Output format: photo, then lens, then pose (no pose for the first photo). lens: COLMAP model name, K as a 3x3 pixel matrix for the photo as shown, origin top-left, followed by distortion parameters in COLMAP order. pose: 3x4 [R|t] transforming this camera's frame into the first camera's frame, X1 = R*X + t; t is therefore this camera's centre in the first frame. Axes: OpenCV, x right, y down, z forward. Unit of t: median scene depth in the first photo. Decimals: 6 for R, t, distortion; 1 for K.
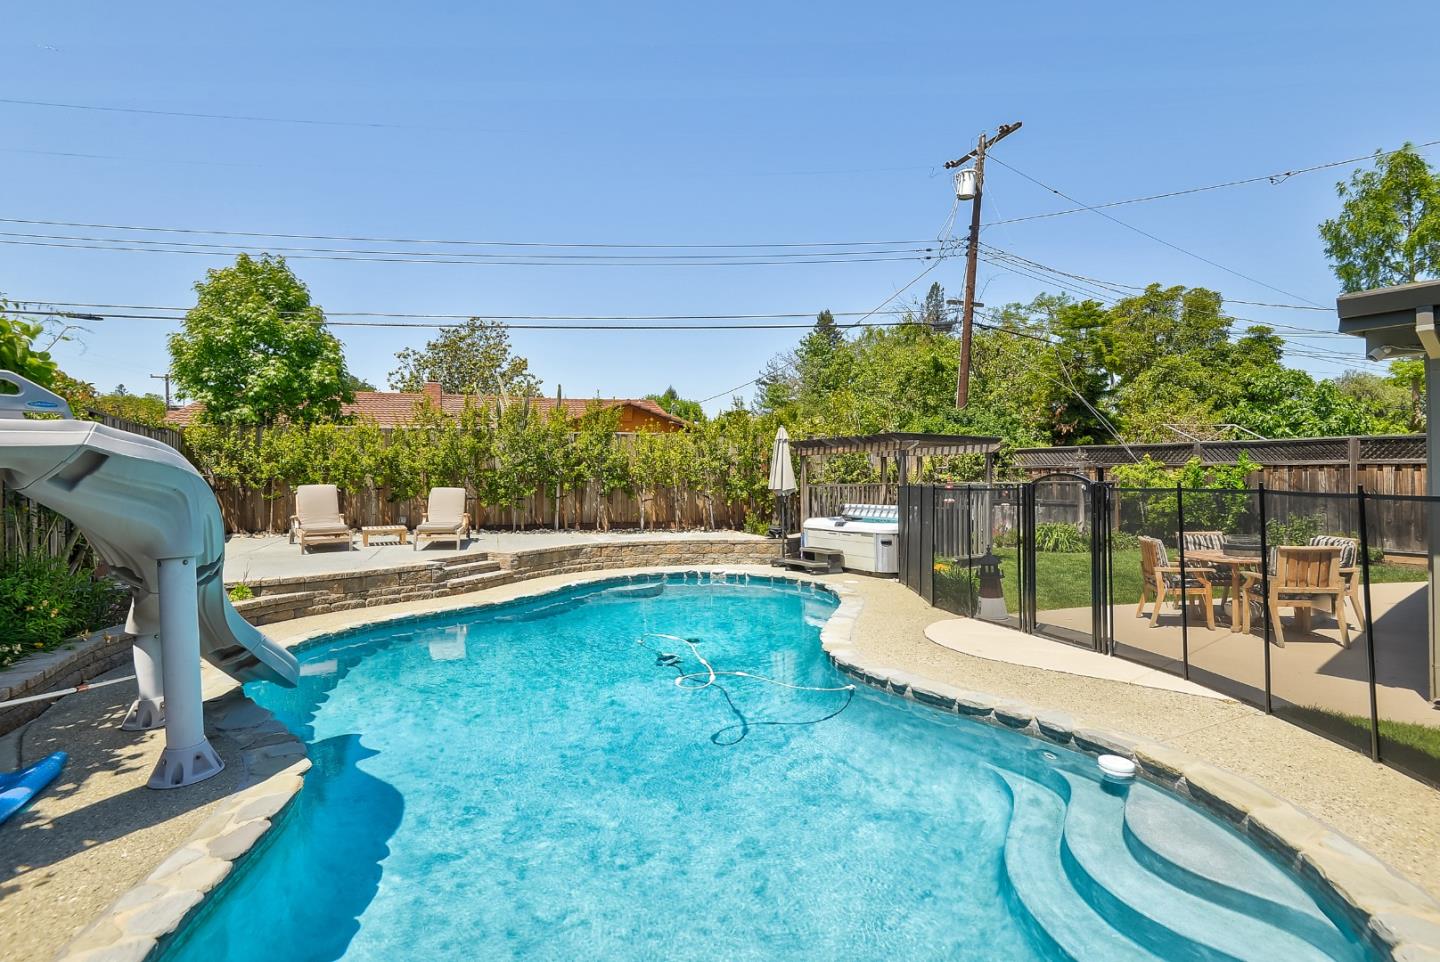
lens RADIAL K [[695.5, 0, 726.1], [0, 695.5, 483.2], [0, 0, 1]] dist [0.009840, -0.000822]
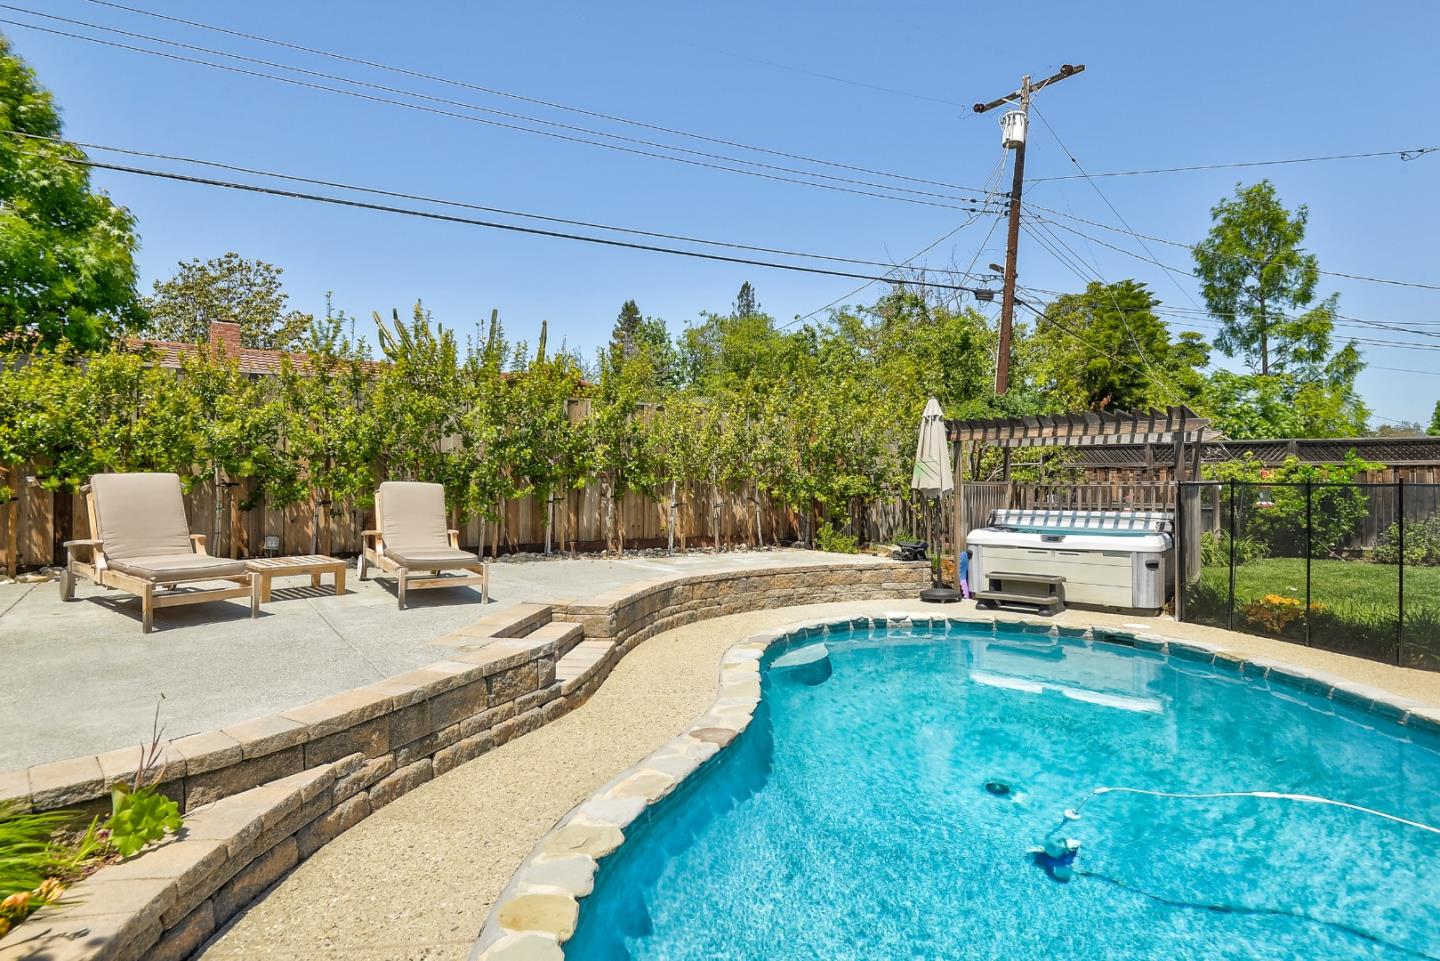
lens RADIAL K [[708.4, 0, 704.9], [0, 708.4, 480.1], [0, 0, 1]] dist [-0.005109, -0.001256]
pose [[0.945208, 0.008543, 0.326358, -0.357716], [-0.004631, 0.999908, -0.012763, 0.009726], [-0.326437, 0.010552, 0.945160, 0.403196]]
